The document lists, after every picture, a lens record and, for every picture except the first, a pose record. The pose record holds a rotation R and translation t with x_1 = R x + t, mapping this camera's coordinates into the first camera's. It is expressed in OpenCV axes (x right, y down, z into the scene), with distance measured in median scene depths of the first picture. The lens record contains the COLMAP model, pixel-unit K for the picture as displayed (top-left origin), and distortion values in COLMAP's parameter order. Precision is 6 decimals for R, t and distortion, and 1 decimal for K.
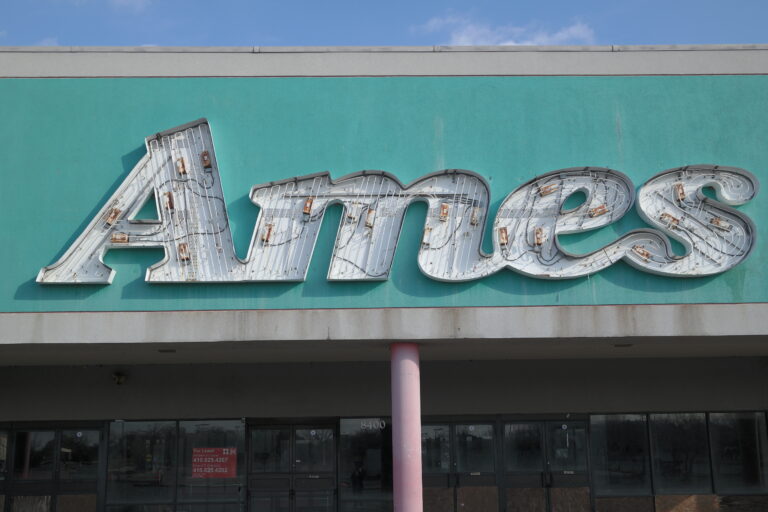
lens RADIAL K [[856.9, 0, 385.1], [0, 856.9, 277.3], [0, 0, 1]] dist [0.007262, 0.000000]
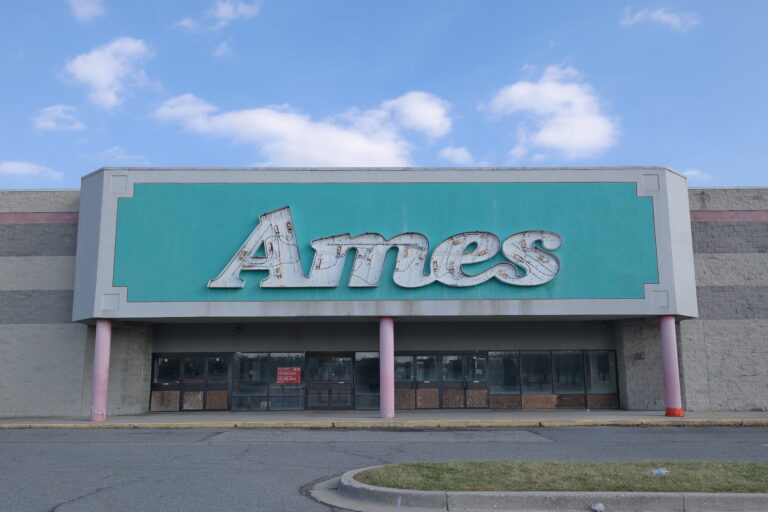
lens RADIAL K [[677.8, 0, 387.1], [0, 677.8, 256.3], [0, 0, 1]] dist [0.037795, -0.019018]
pose [[0.999892, 0.006748, -0.013069, 0.044170], [-0.006260, 0.999294, 0.037037, -0.126550], [0.013310, -0.036951, 0.999228, -0.601004]]
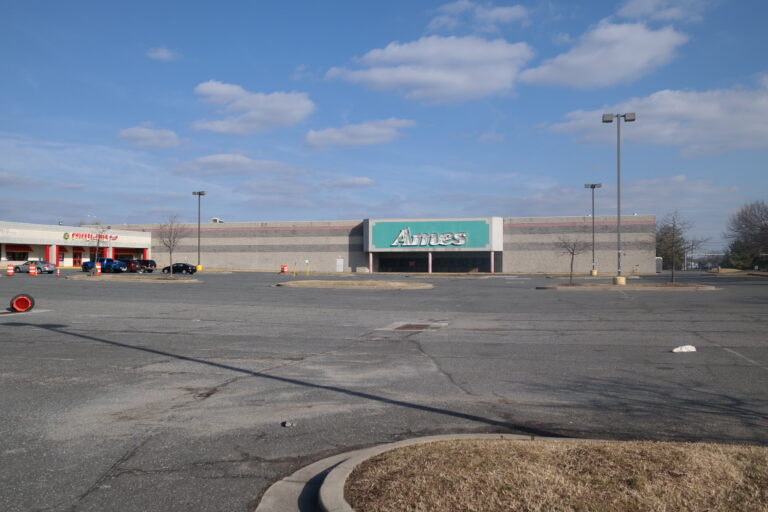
lens RADIAL K [[669.5, 0, 384.0], [0, 669.5, 254.4], [0, 0, 1]] dist [0.000403, 0.000034]
pose [[0.954383, 0.011004, -0.298383, 1.703173], [0.051896, 0.977998, 0.202055, -1.372256], [0.294041, -0.208323, 0.932814, -5.864913]]
